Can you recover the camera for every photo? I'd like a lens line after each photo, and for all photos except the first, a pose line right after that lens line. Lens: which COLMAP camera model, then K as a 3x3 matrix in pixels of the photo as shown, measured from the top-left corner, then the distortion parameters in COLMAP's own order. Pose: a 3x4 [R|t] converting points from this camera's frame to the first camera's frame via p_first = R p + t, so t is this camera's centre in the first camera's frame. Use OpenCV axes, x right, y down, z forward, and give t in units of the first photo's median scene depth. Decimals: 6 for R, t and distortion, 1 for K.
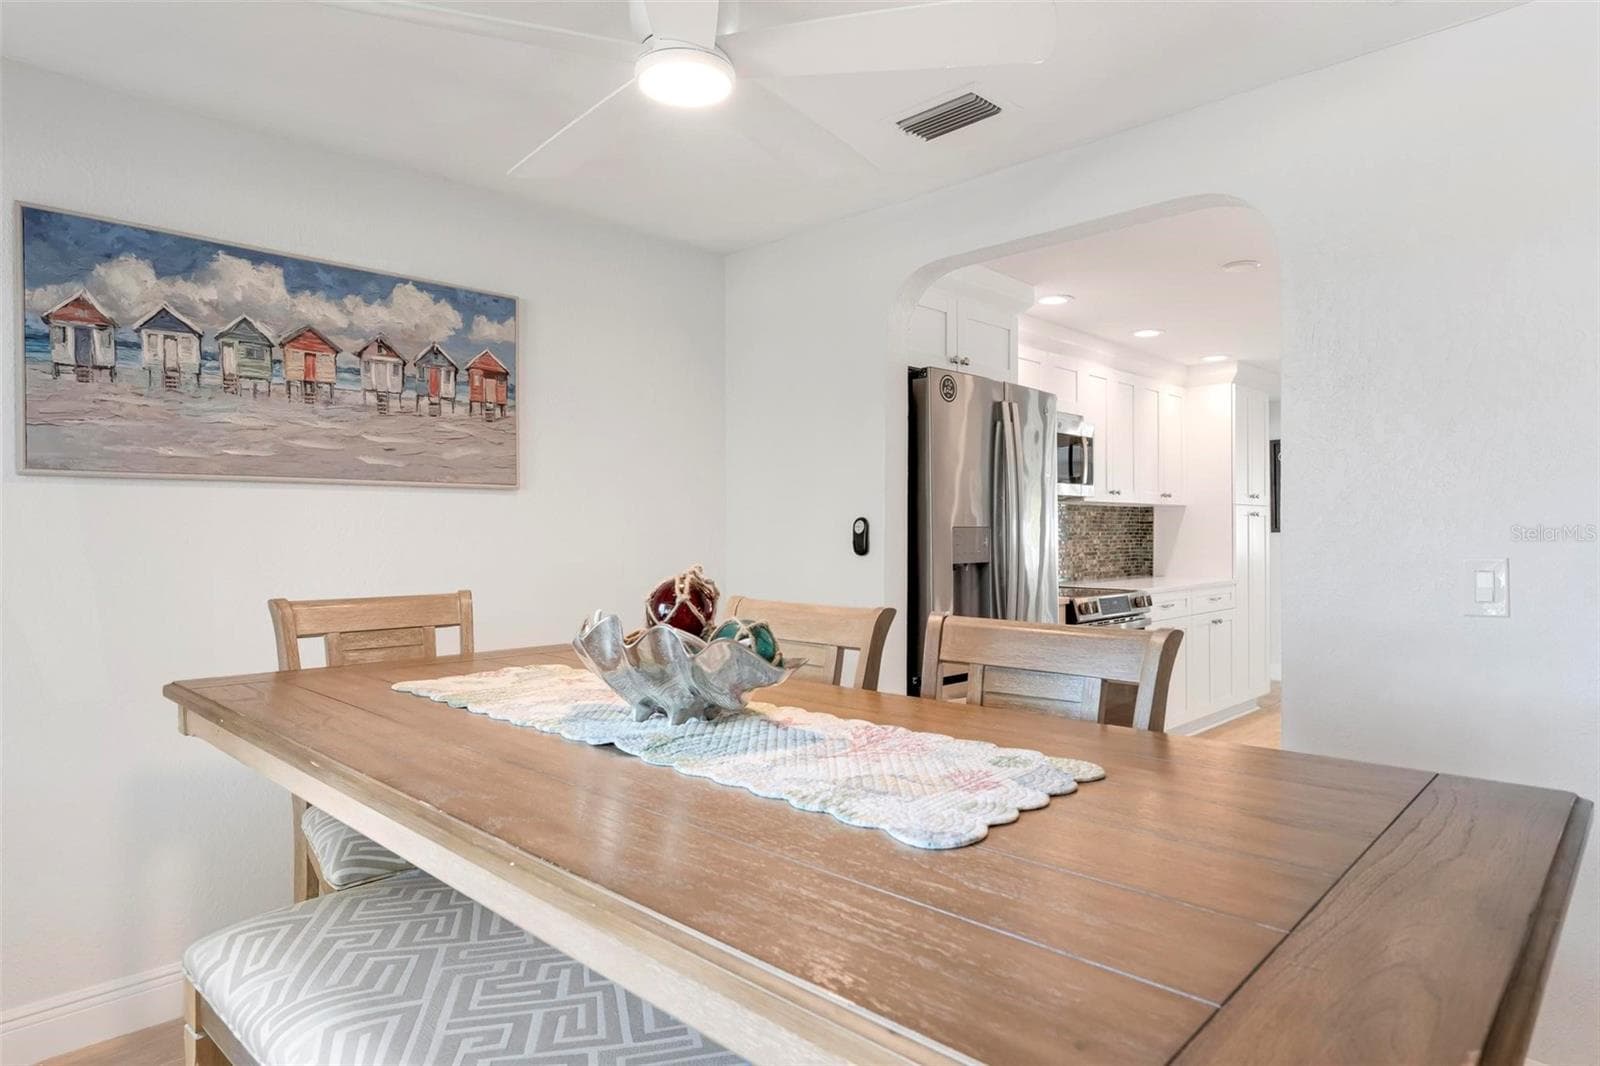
lens RADIAL K [[905.2, 0, 806.1], [0, 905.2, 532.3], [0, 0, 1]] dist [0.000494, -0.000839]
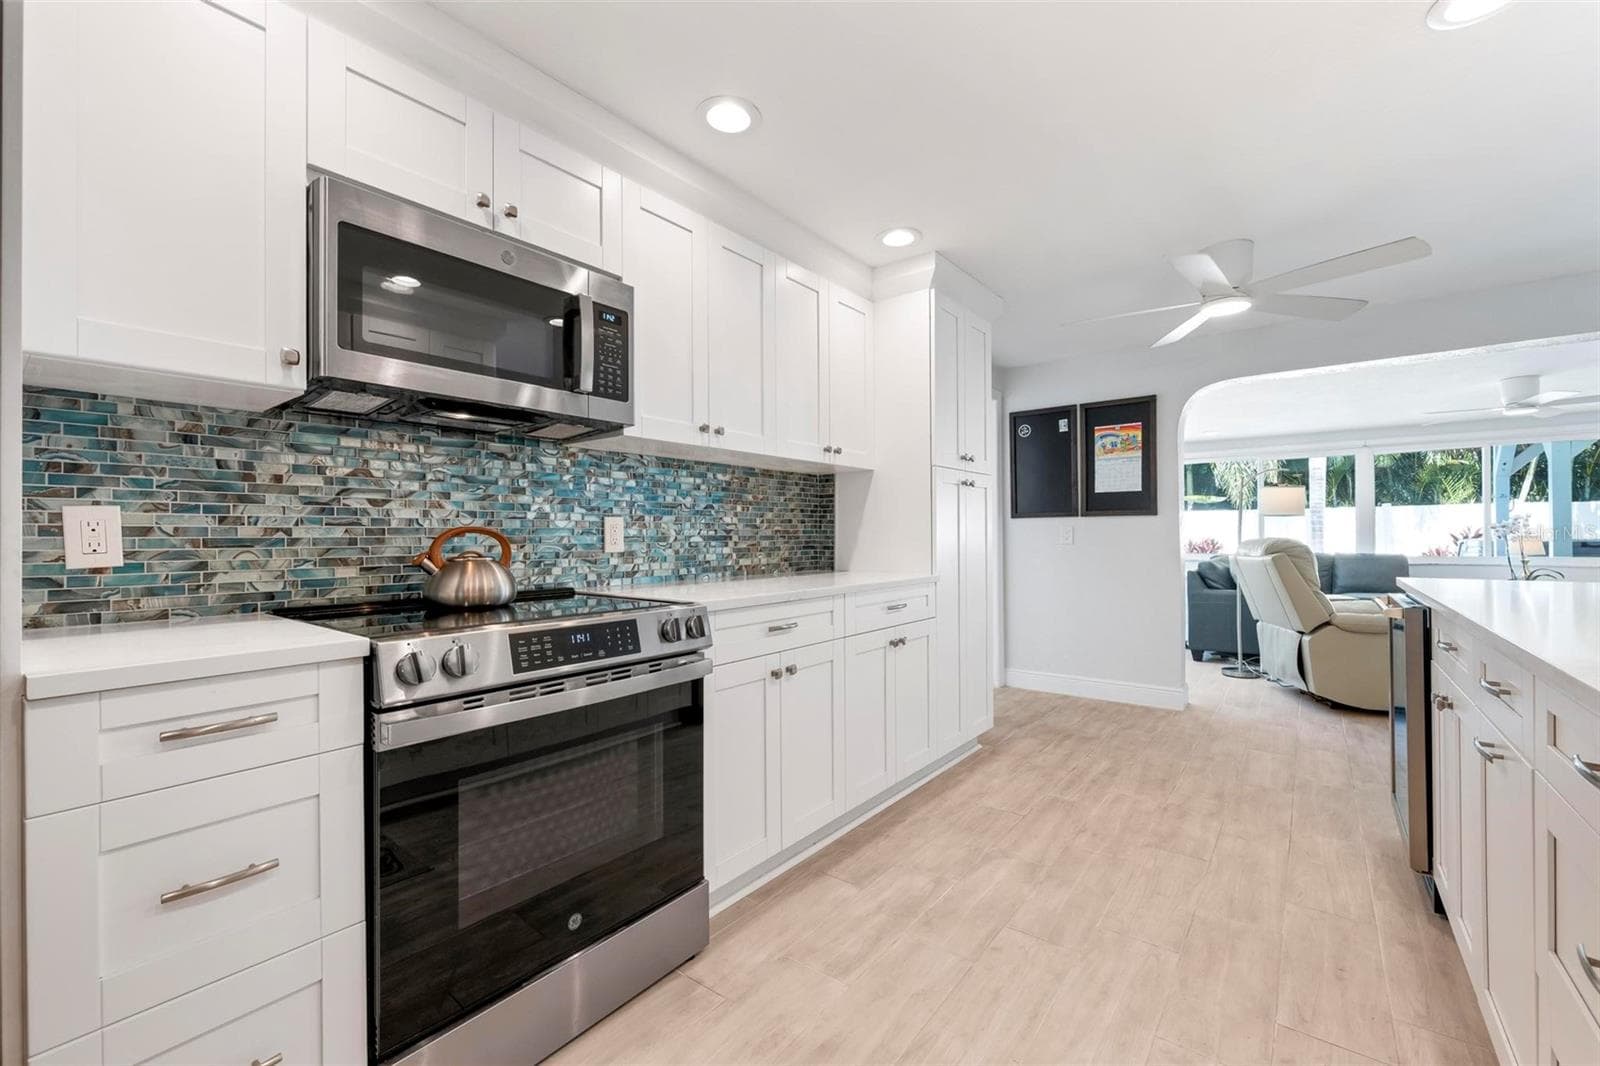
lens RADIAL K [[664.8, 0, 774.6], [0, 664.8, 536.2], [0, 0, 1]] dist [-0.001945, -0.000194]
pose [[0.996052, -0.001291, 0.088759, 0.310869], [0.001125, 0.999998, 0.001921, 0.021275], [-0.088761, -0.001813, 0.996051, 0.515218]]
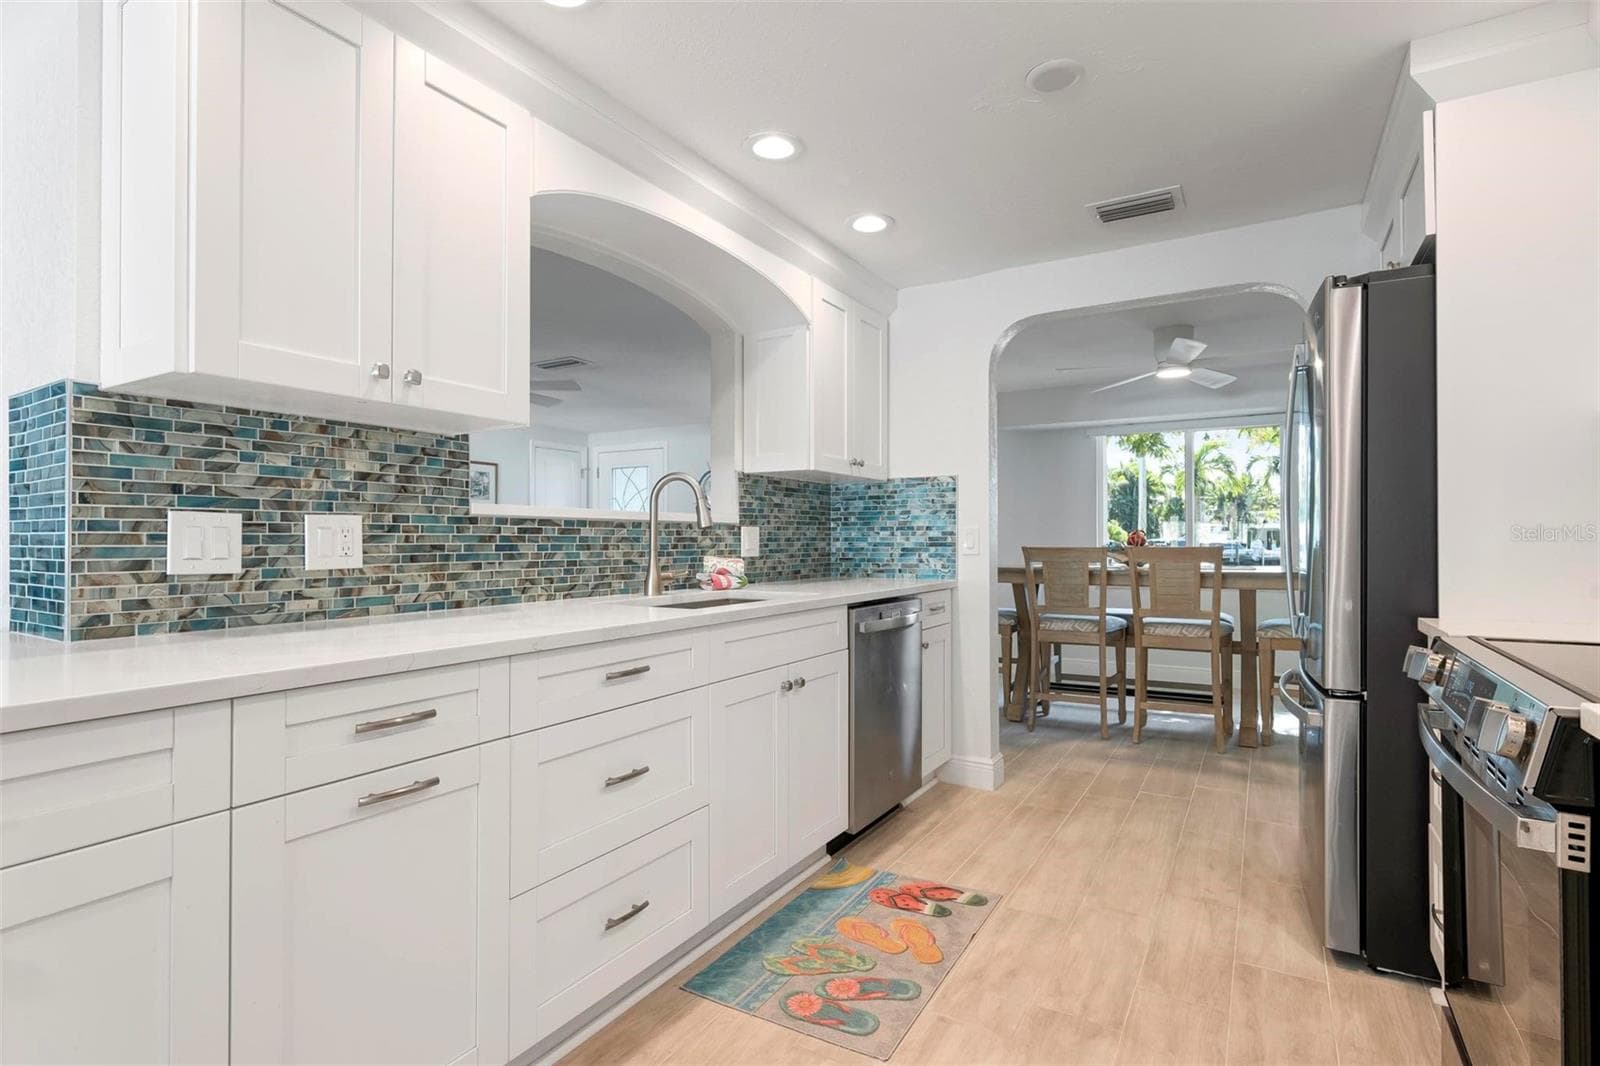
lens RADIAL K [[905.2, 0, 806.1], [0, 905.2, 532.3], [0, 0, 1]] dist [0.000494, -0.000839]
pose [[0.953347, 0.002160, 0.301870, 0.296830], [0.002419, 0.999888, -0.014793, 0.021338], [-0.301868, 0.014833, 0.953234, 0.500886]]
